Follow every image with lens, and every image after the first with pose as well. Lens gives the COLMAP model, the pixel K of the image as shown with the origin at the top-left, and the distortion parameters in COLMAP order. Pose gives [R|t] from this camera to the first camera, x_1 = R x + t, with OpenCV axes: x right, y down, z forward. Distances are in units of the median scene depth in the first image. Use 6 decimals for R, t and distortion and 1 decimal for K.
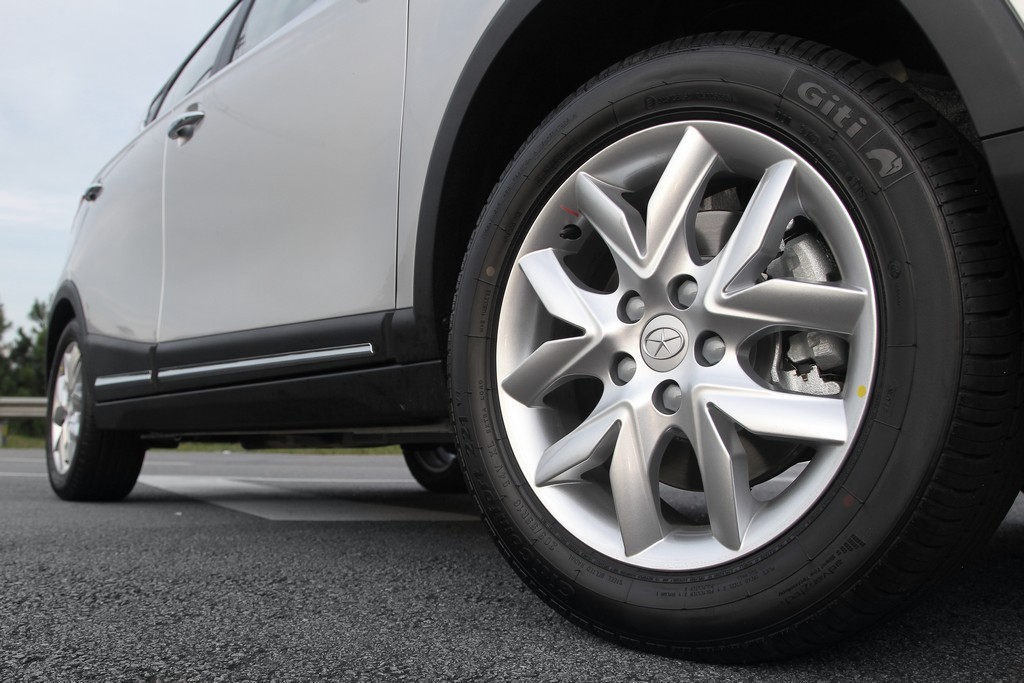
lens RADIAL K [[919.2, 0, 503.9], [0, 919.2, 338.5], [0, 0, 1]] dist [-0.120993, 0.059882]
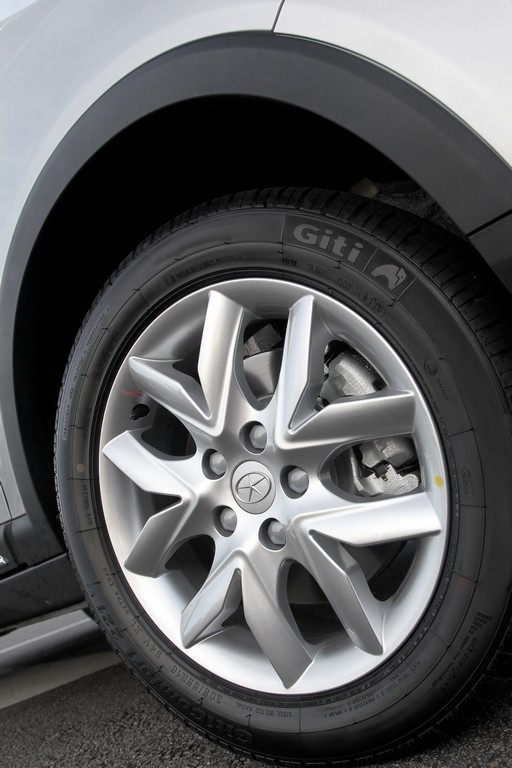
lens RADIAL K [[746.7, 0, 260.6], [0, 746.7, 388.8], [0, 0, 1]] dist [-0.101120, 0.000000]
pose [[0.929420, -0.312733, 0.195899, 0.046882], [0.326781, 0.944113, -0.043193, -0.063472], [-0.171442, 0.104160, 0.979672, 0.125557]]
